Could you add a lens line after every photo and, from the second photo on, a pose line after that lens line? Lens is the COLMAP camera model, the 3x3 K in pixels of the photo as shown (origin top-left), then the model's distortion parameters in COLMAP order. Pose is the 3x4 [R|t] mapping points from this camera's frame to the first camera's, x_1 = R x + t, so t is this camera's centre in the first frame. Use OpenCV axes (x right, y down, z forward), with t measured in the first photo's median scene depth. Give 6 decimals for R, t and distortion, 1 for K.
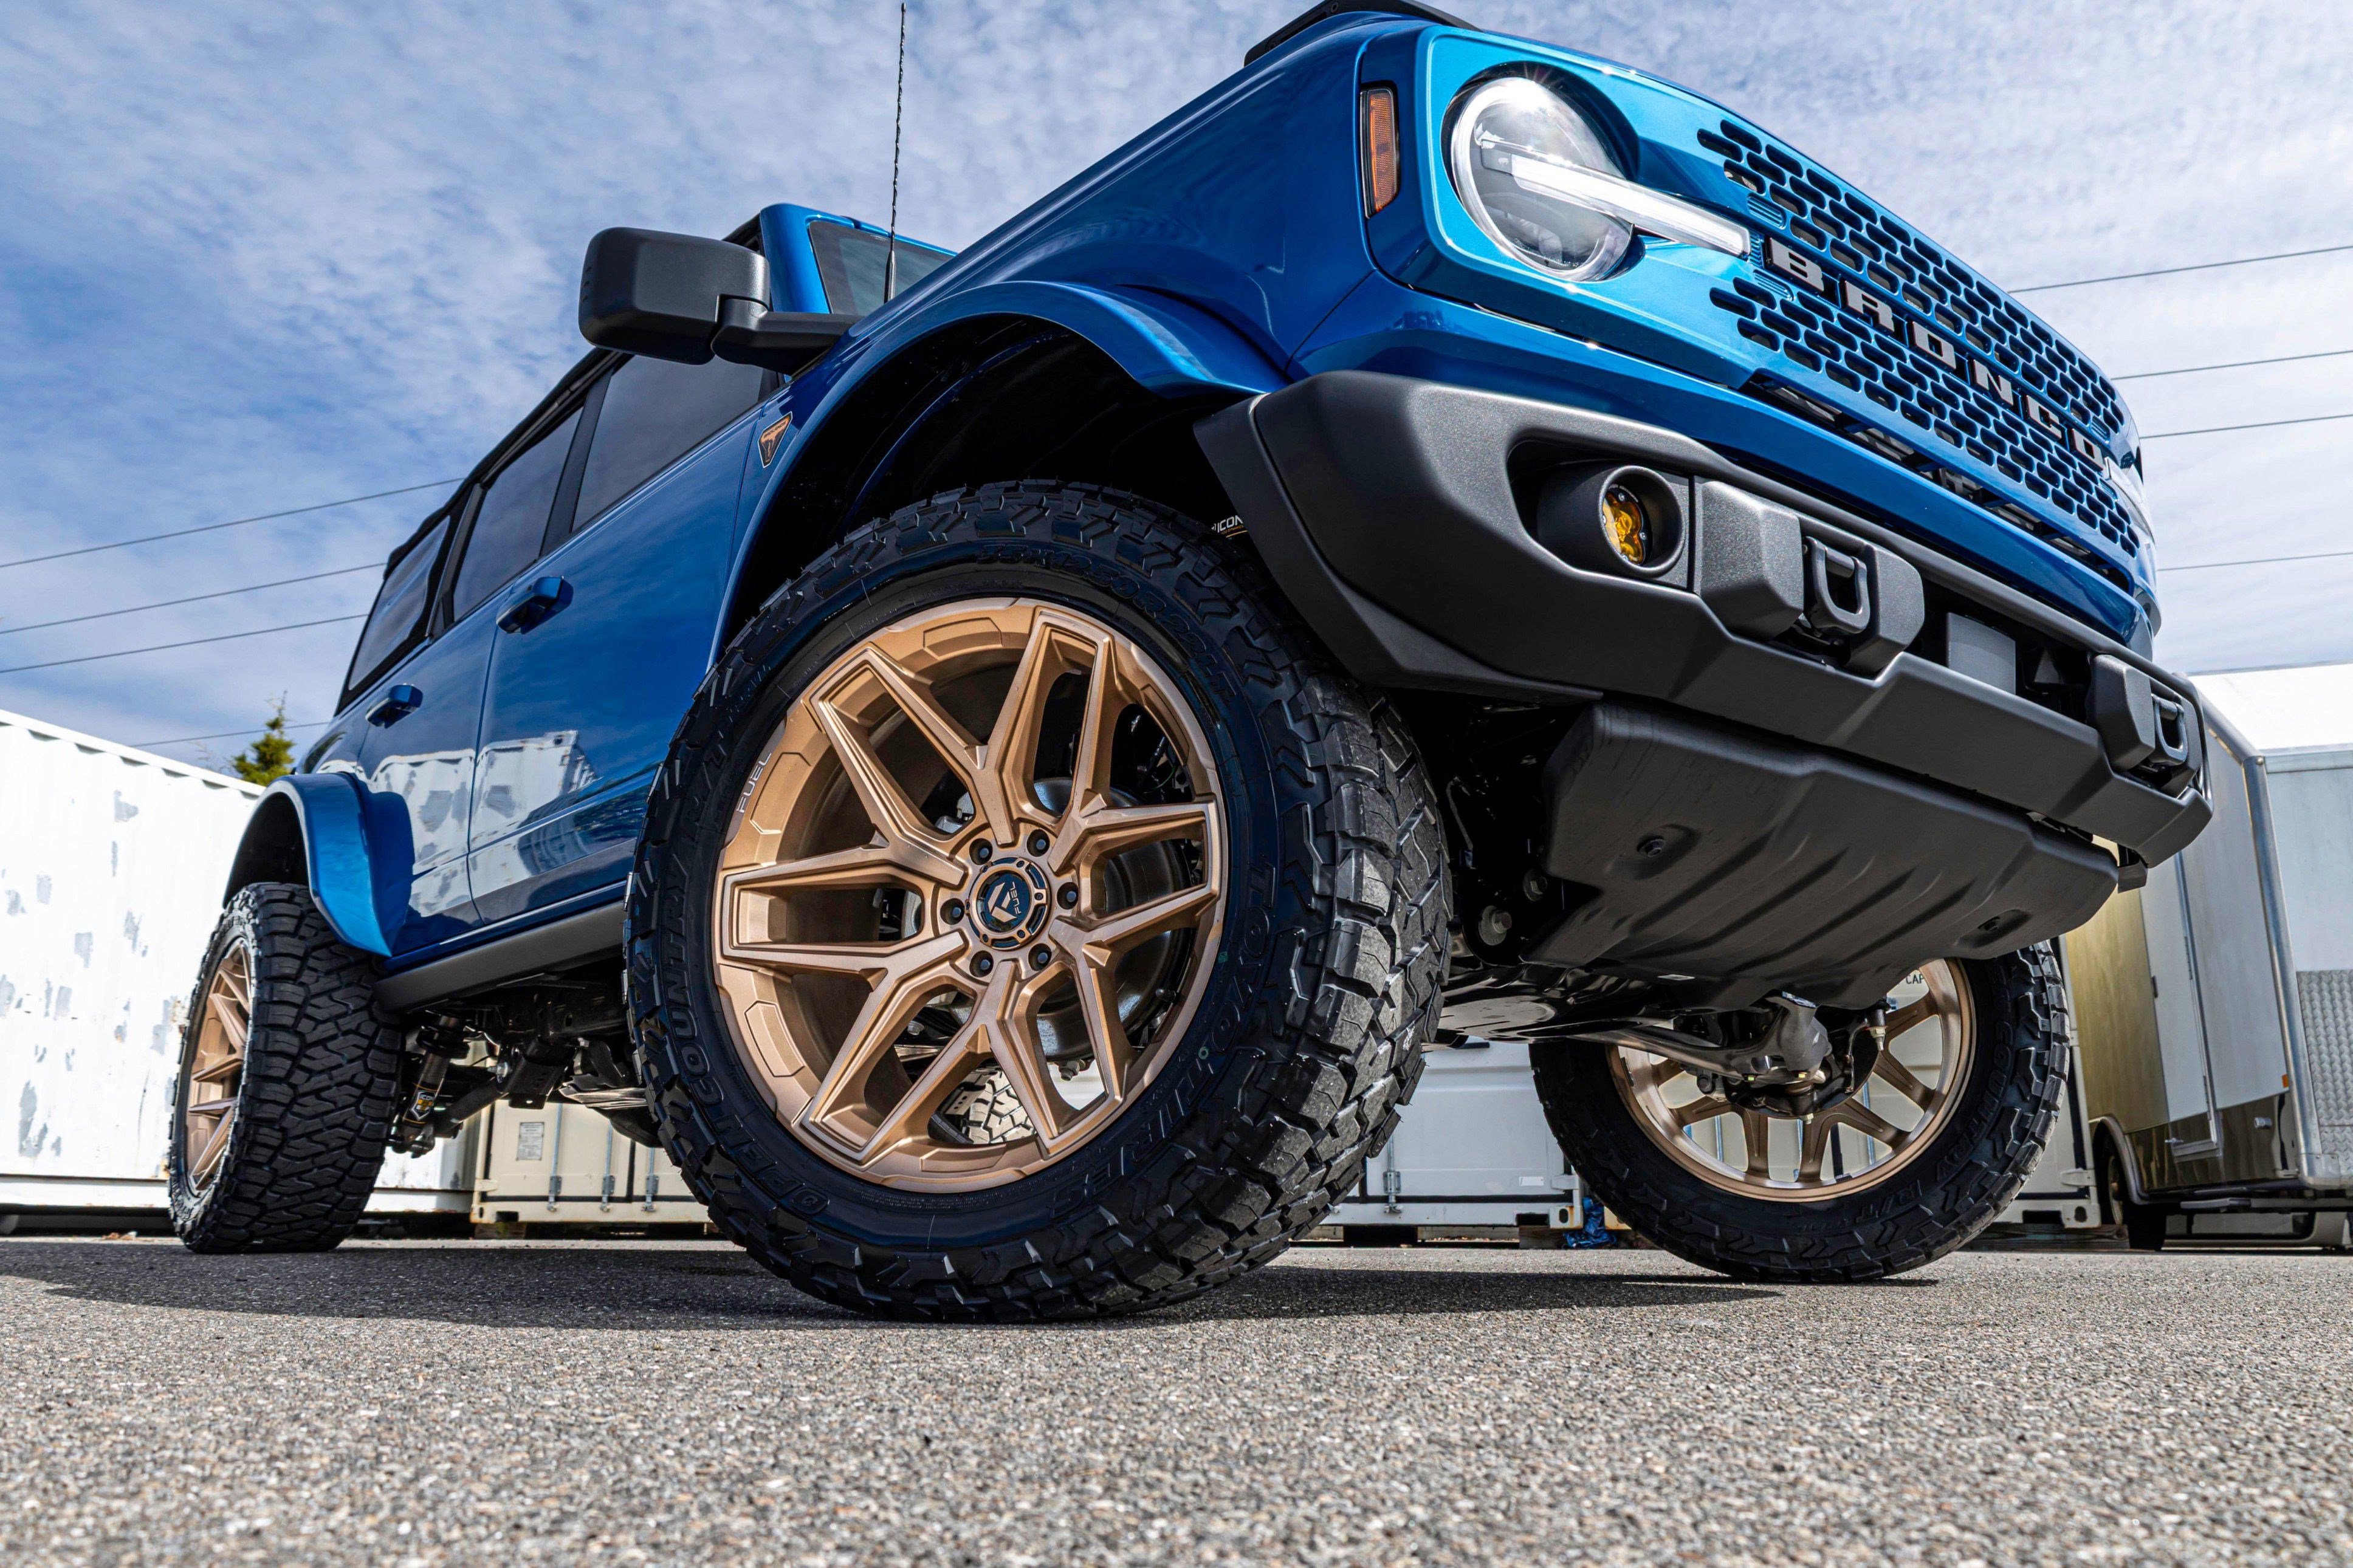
lens RADIAL K [[1740.8, 0, 1160.1], [0, 1740.8, 796.7], [0, 0, 1]] dist [-0.004531, -0.005103]
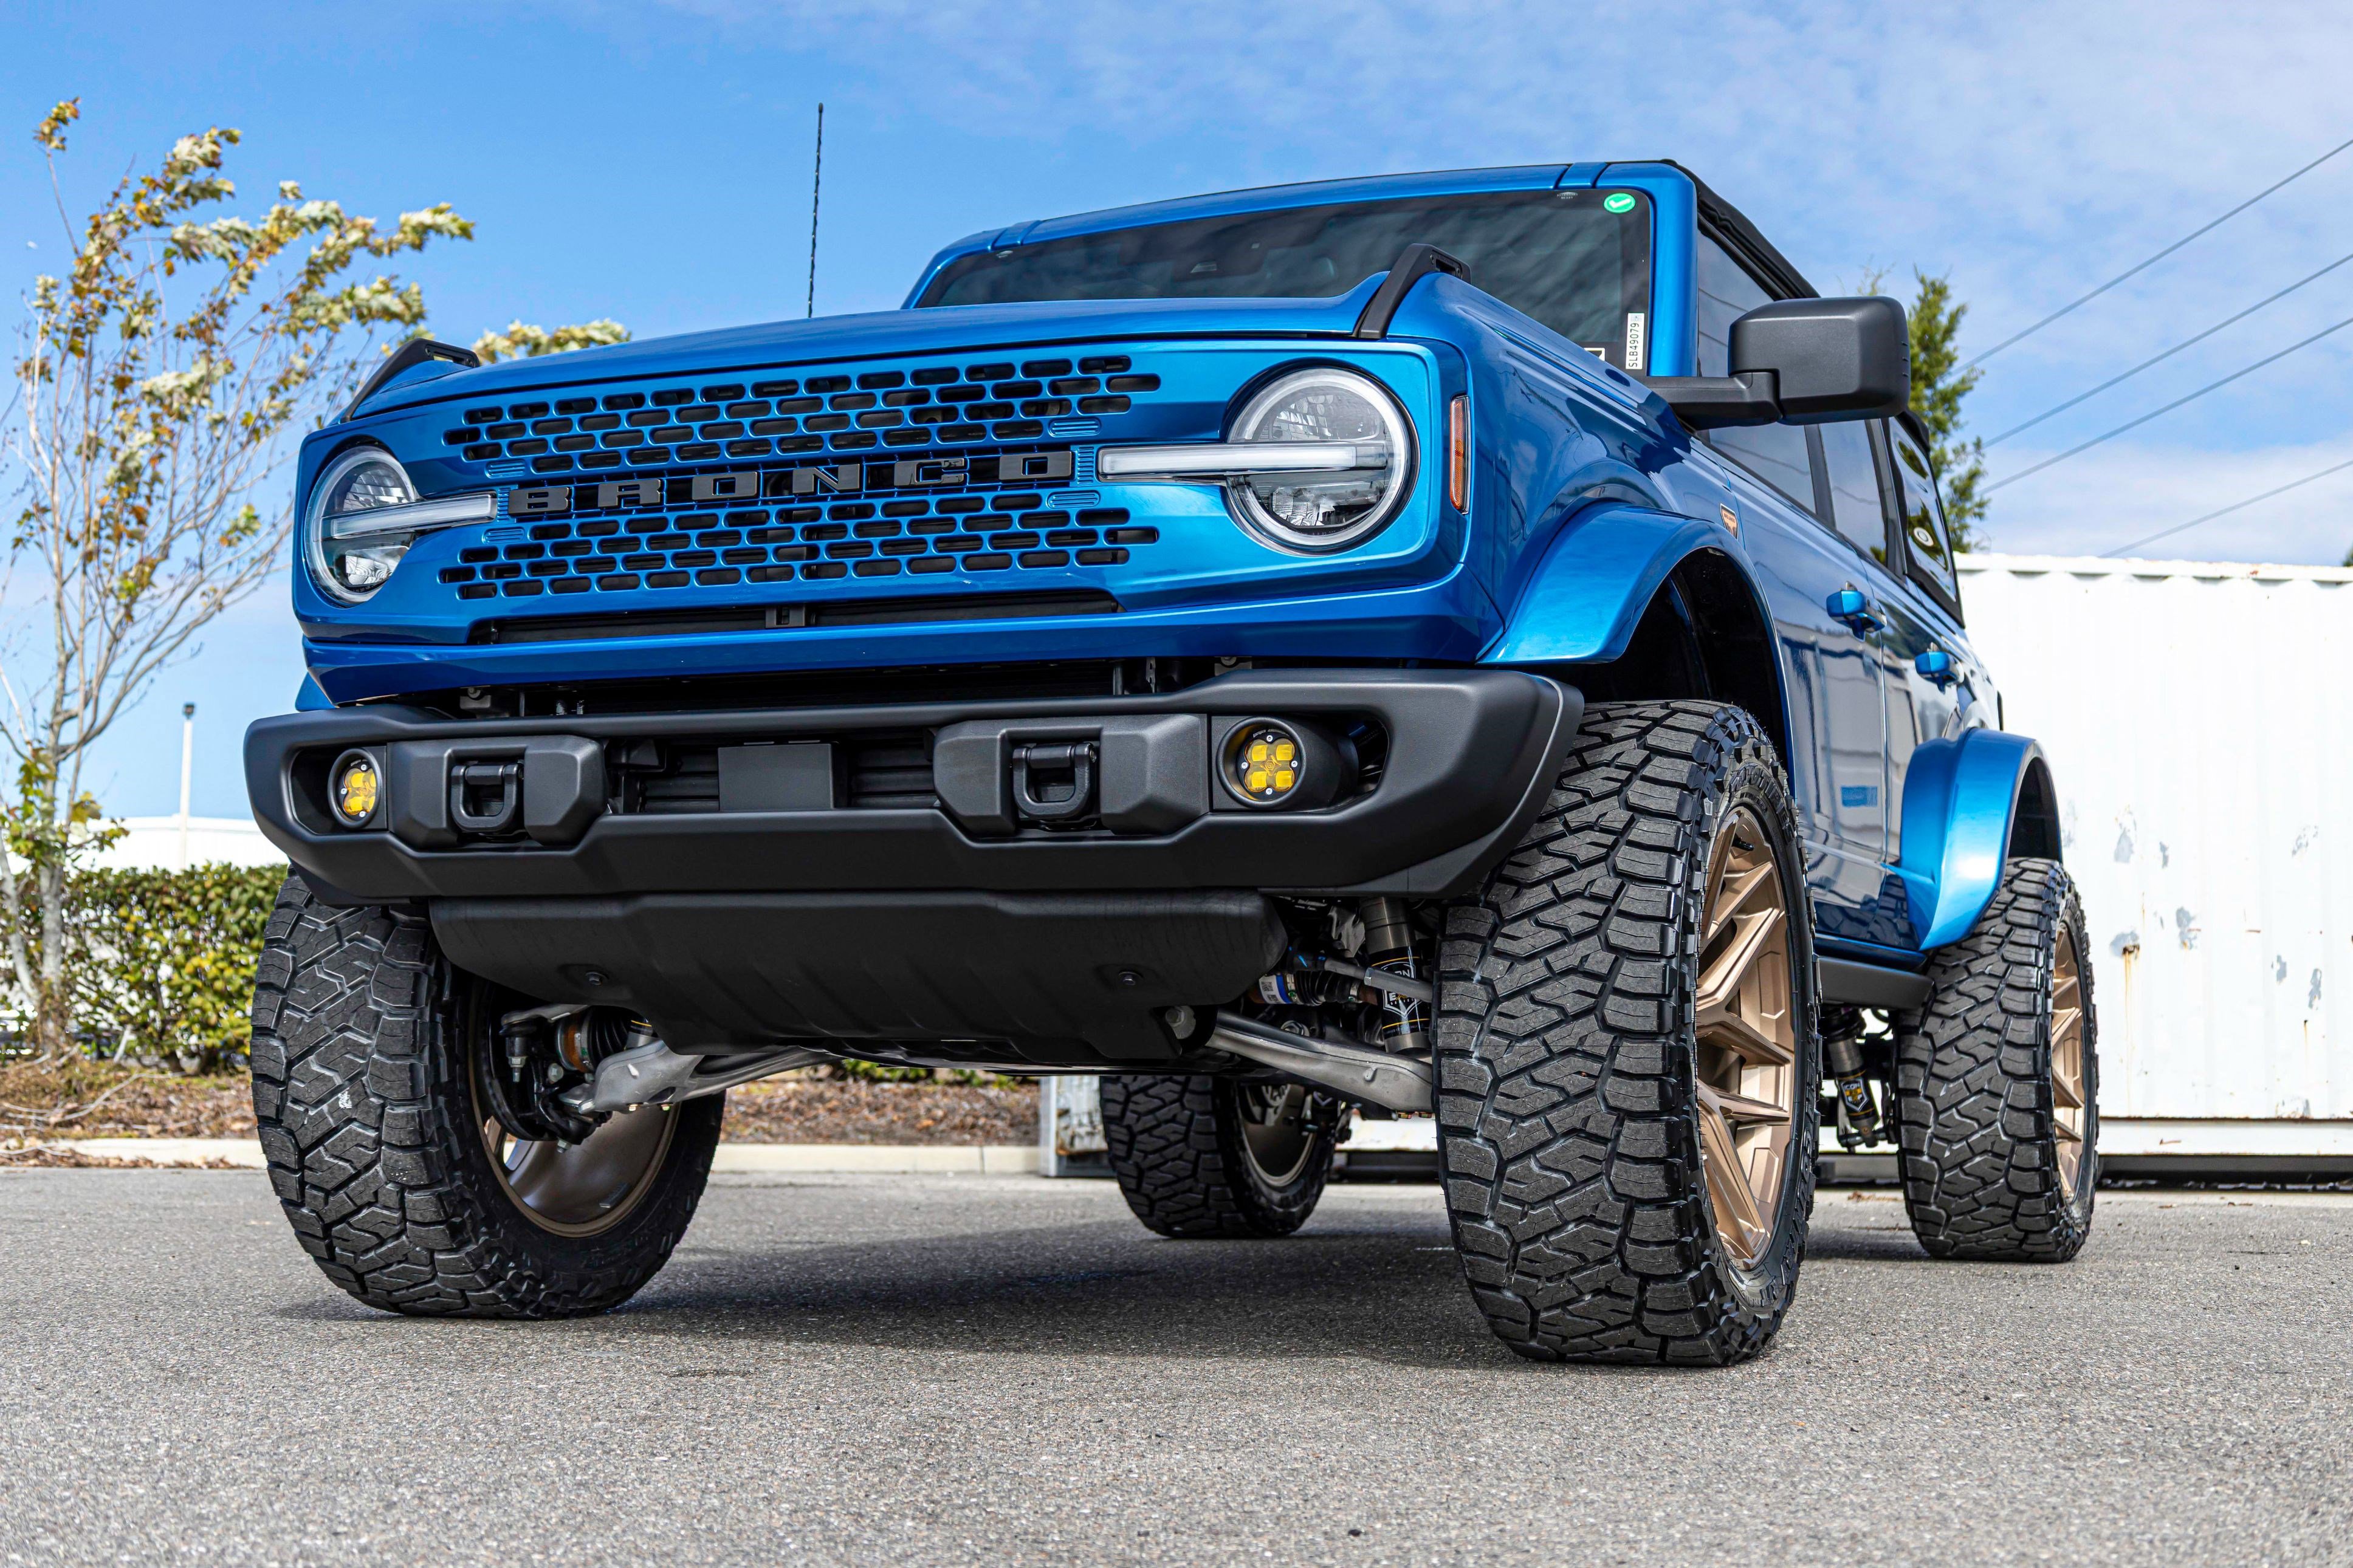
lens RADIAL K [[3438.1, 0, 1174.1], [0, 3438.1, 794.2], [0, 0, 1]] dist [-0.093632, 0.000000]
pose [[0.454975, -0.078858, -0.887006, 1.319525], [0.202487, 0.979141, 0.016813, -0.028300], [0.867177, -0.187256, 0.461453, 0.123938]]
